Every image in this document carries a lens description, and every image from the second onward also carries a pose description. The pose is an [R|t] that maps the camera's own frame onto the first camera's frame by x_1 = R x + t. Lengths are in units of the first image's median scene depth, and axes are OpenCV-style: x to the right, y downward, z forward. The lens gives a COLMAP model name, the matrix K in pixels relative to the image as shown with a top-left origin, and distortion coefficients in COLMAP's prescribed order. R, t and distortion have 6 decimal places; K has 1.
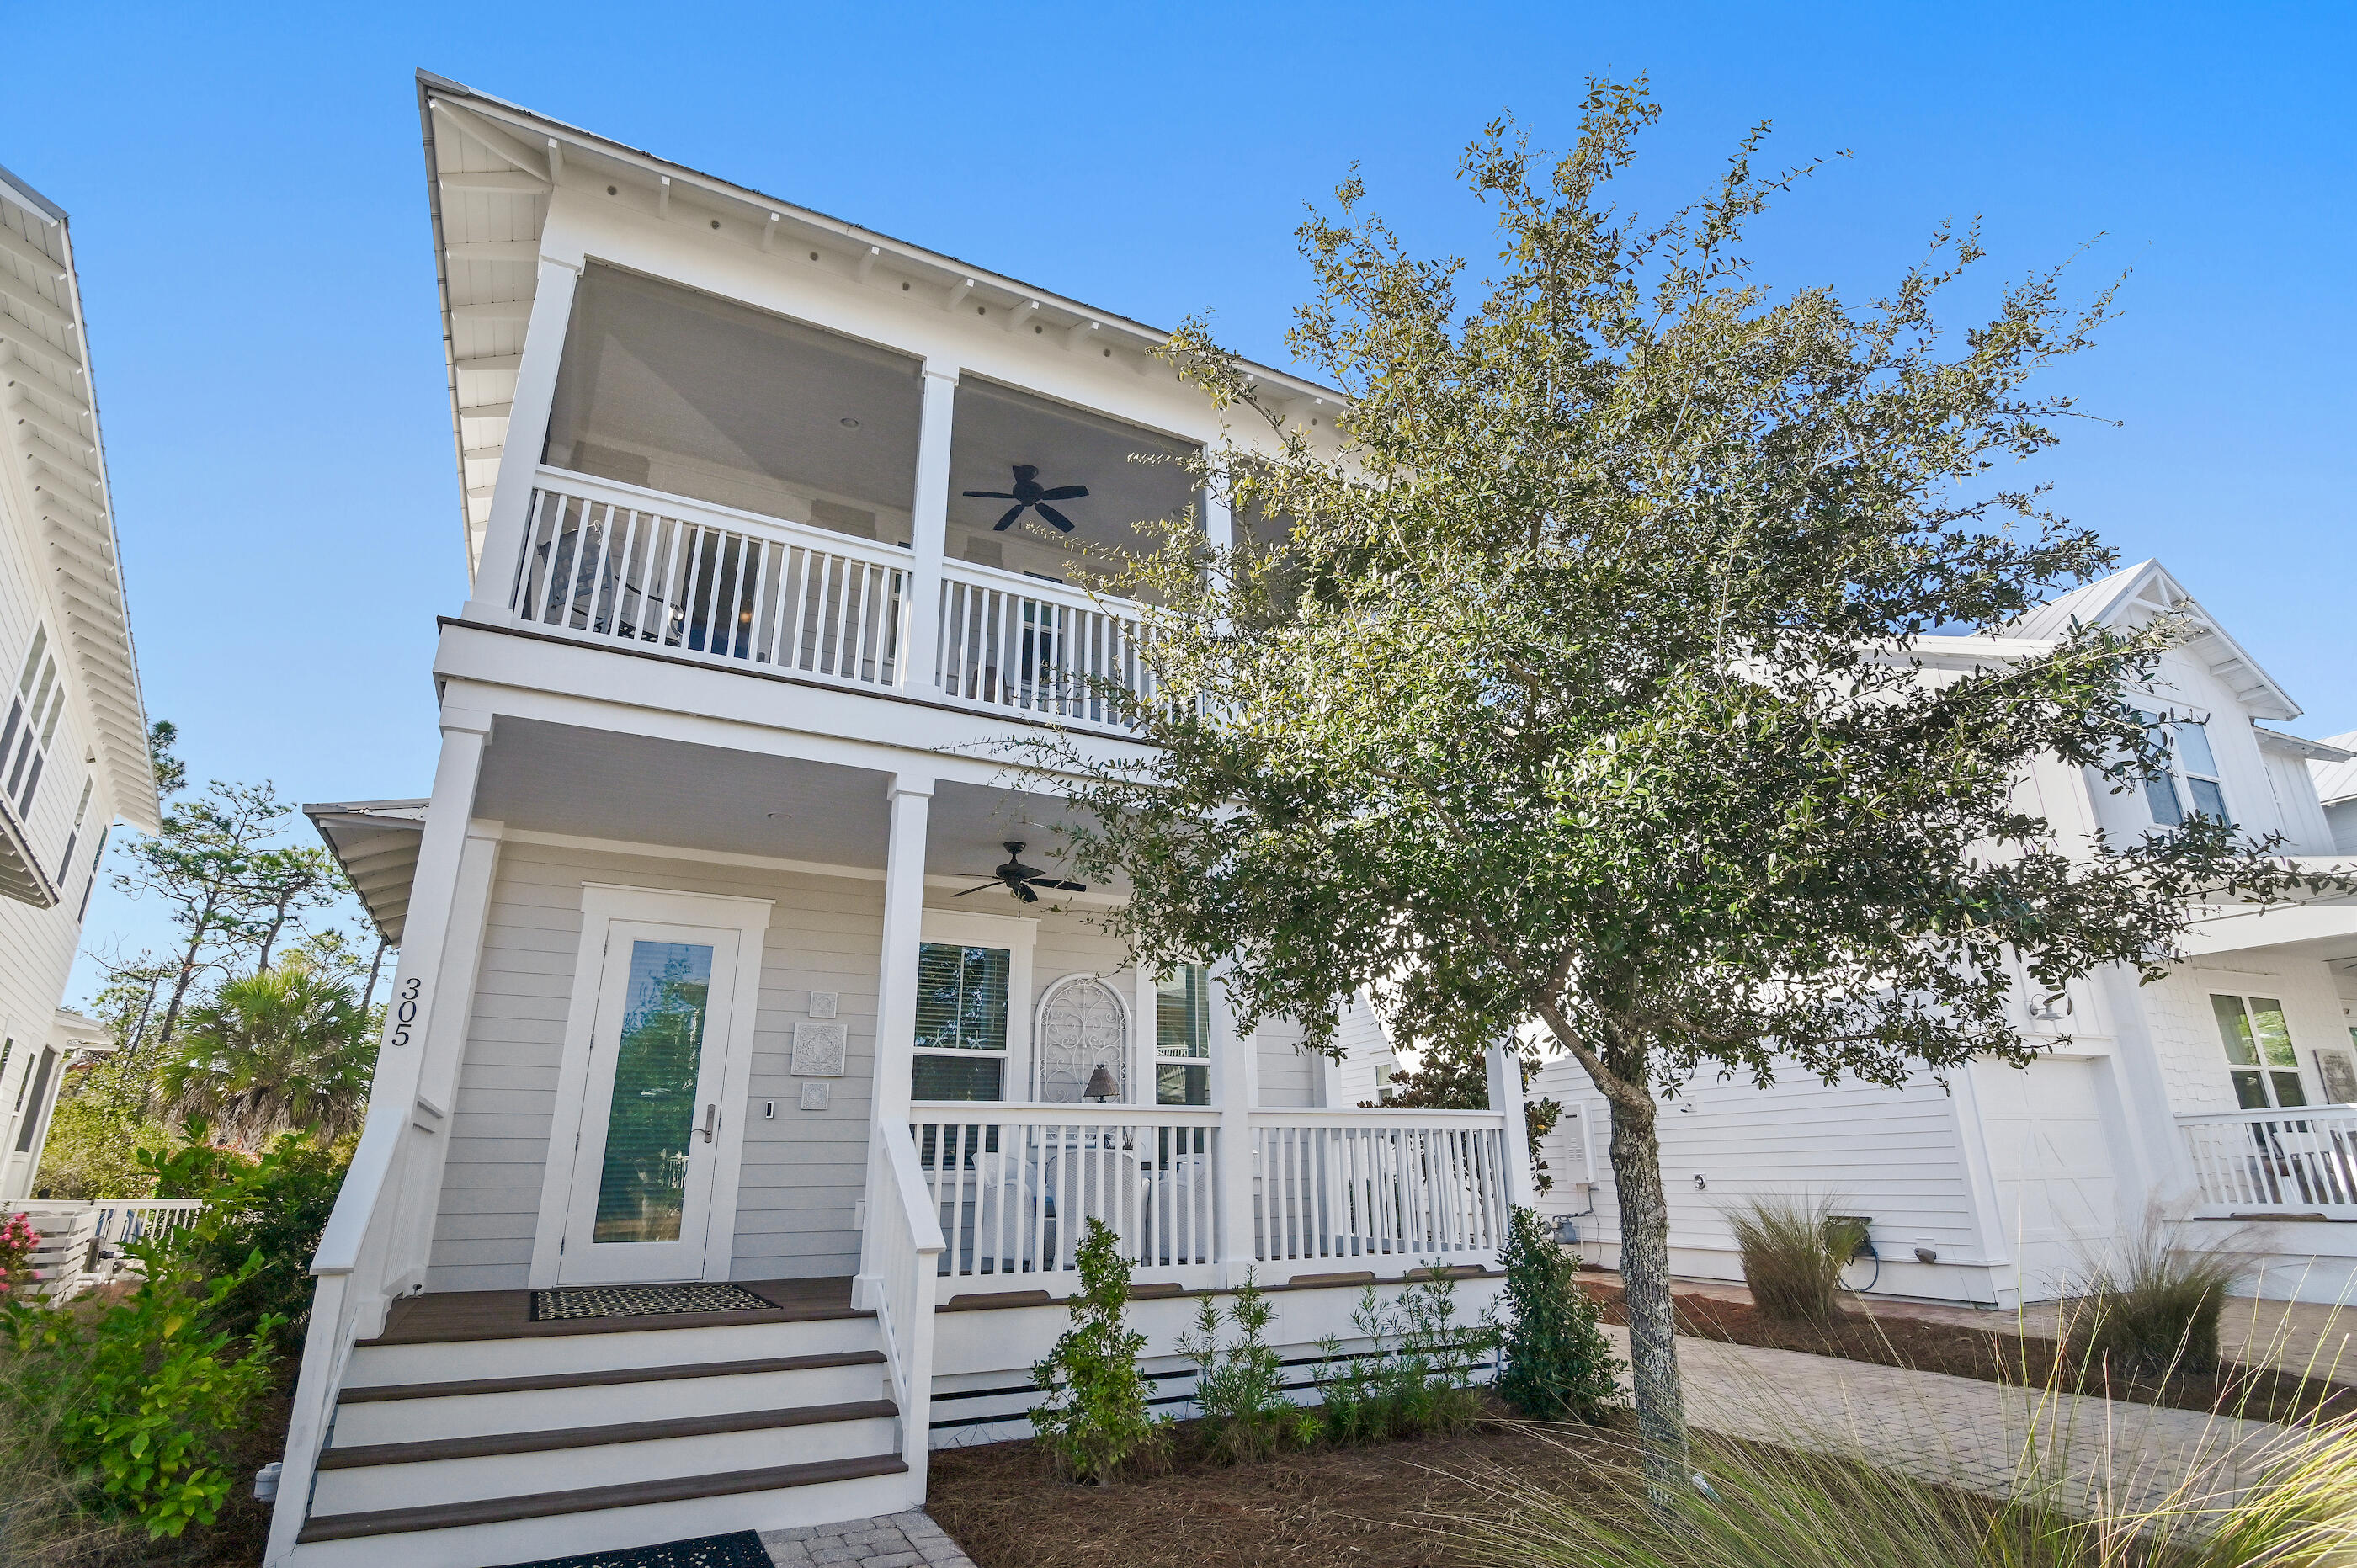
lens RADIAL K [[1154.0, 0, 1179.1], [0, 1154.0, 780.0], [0, 0, 1]] dist [-0.026092, 0.000270]
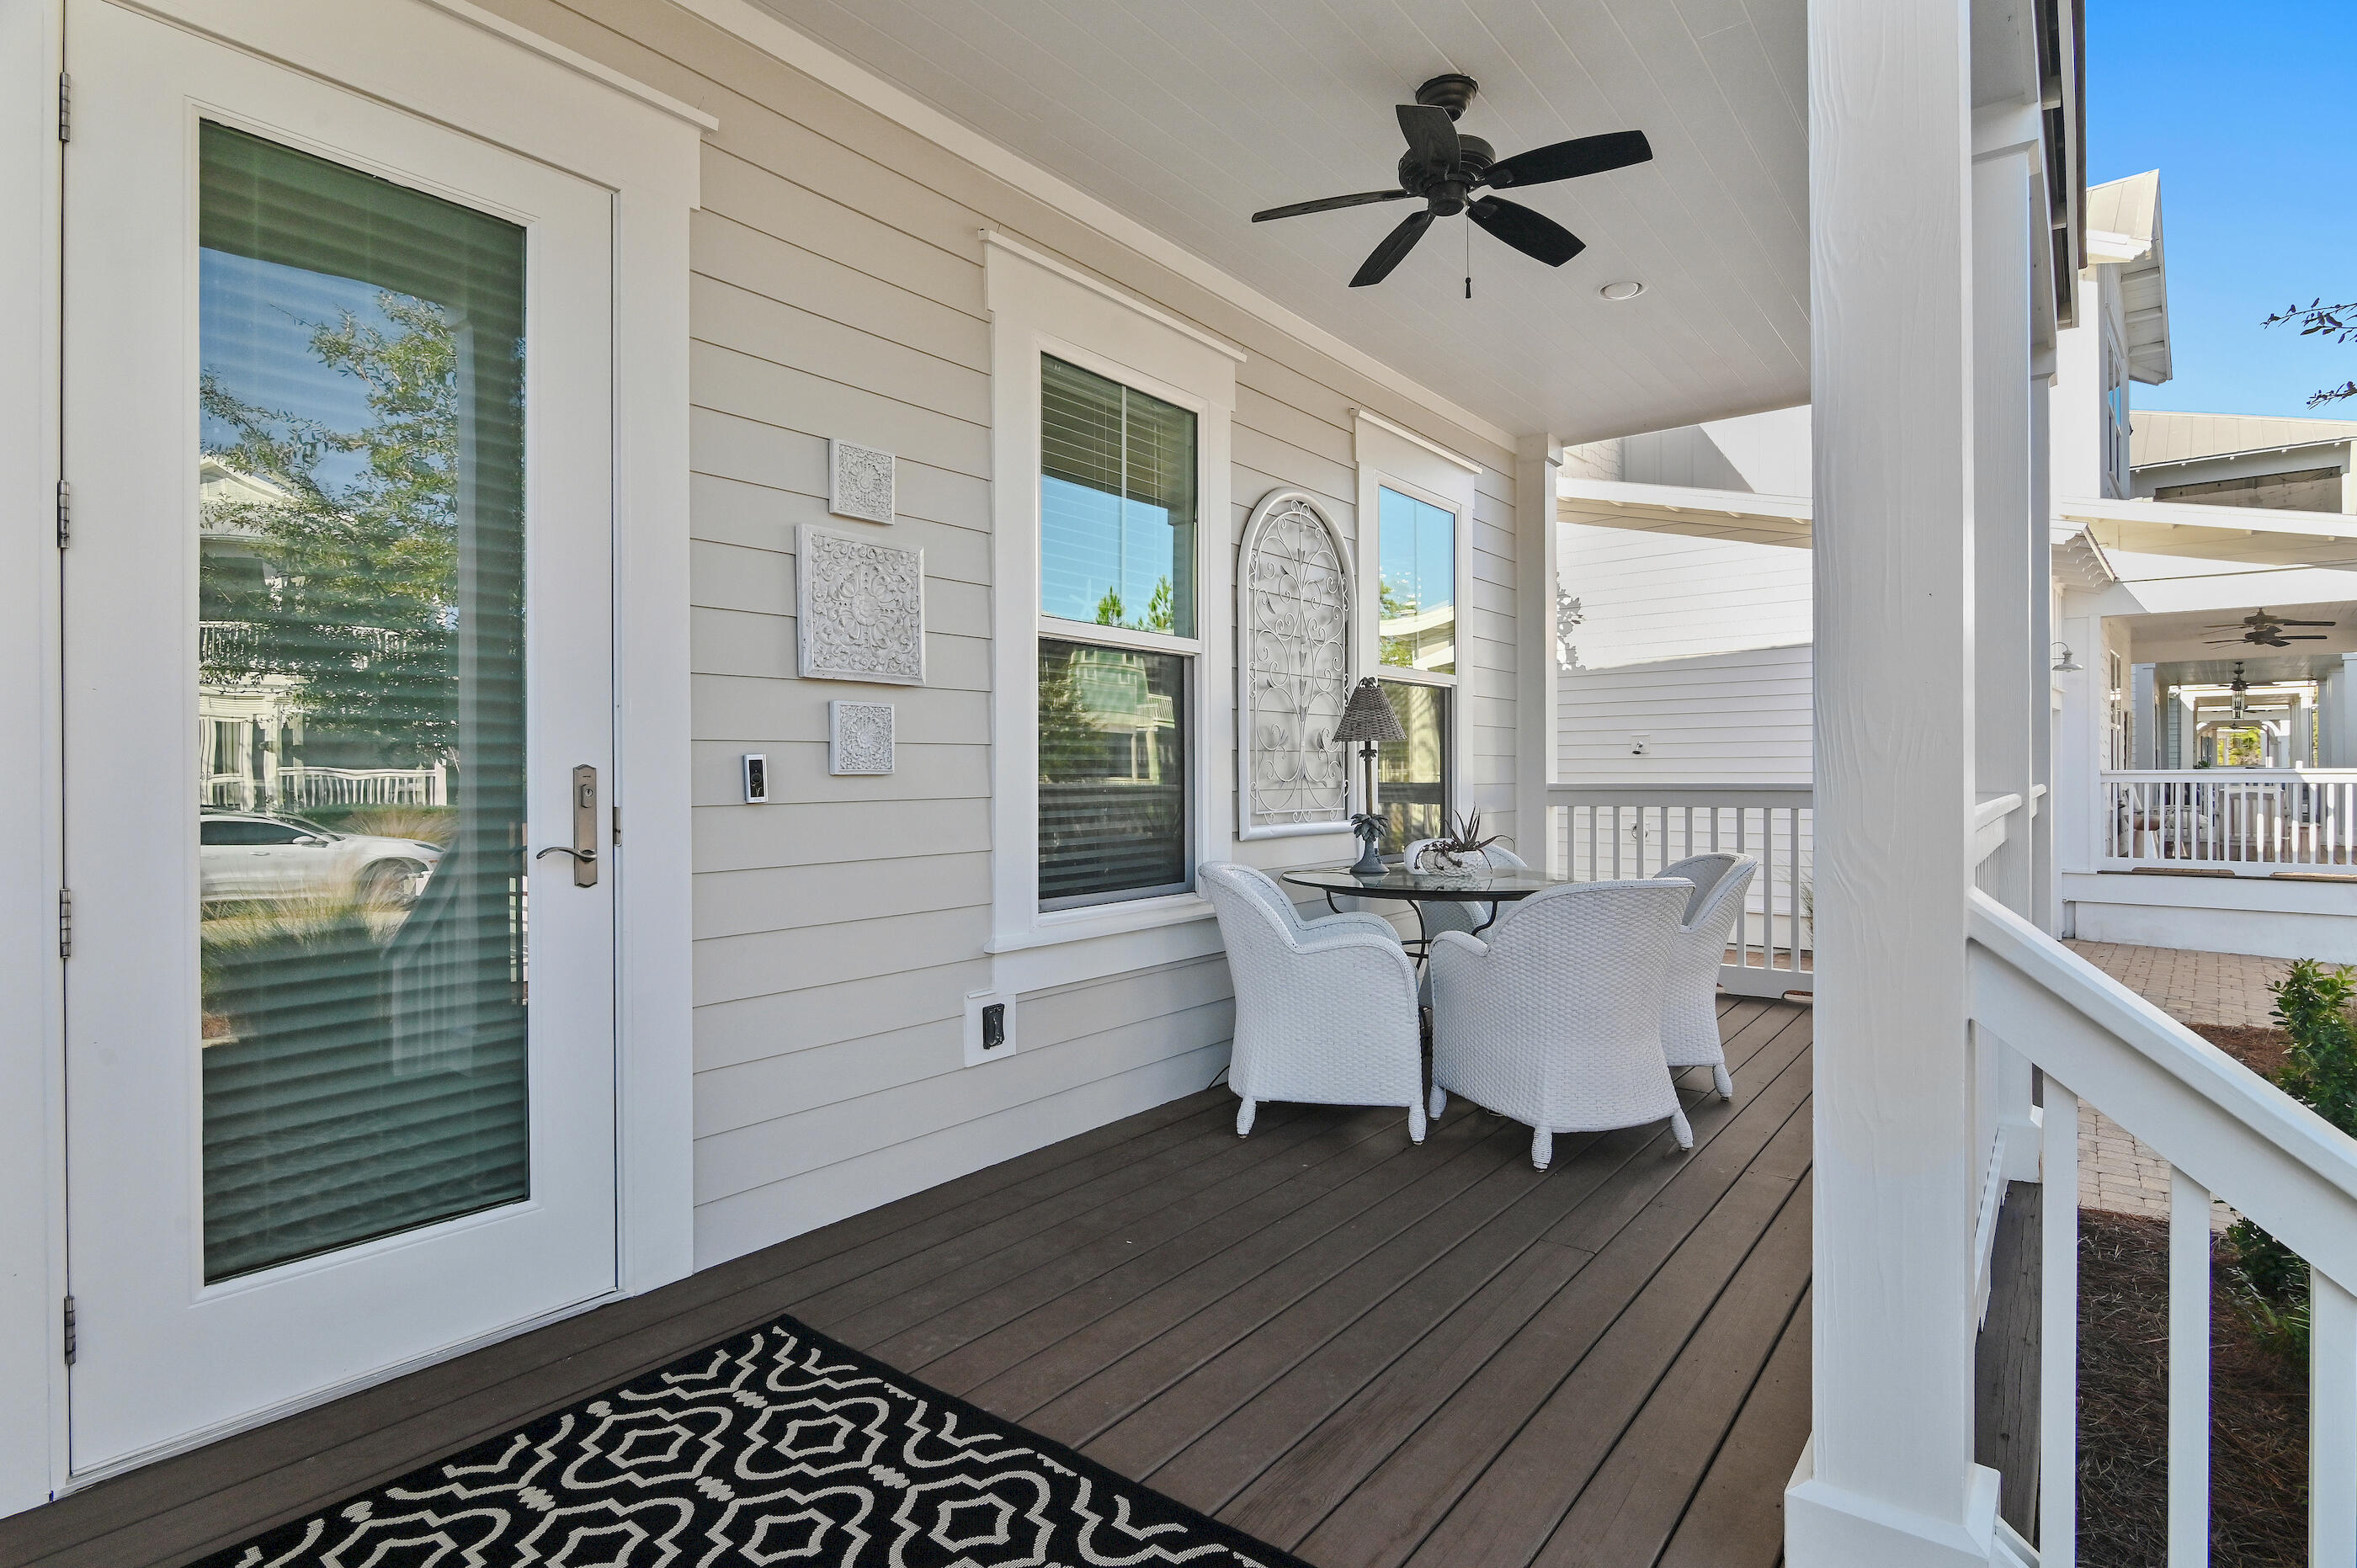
lens RADIAL K [[1154.0, 0, 1179.9], [0, 1154.0, 786.4], [0, 0, 1]] dist [-0.026092, 0.000270]
pose [[0.912853, -0.000857, 0.408287, -0.375853], [-0.131221, 0.946328, 0.295372, 0.173324], [-0.386627, -0.323207, 0.863746, 0.656376]]
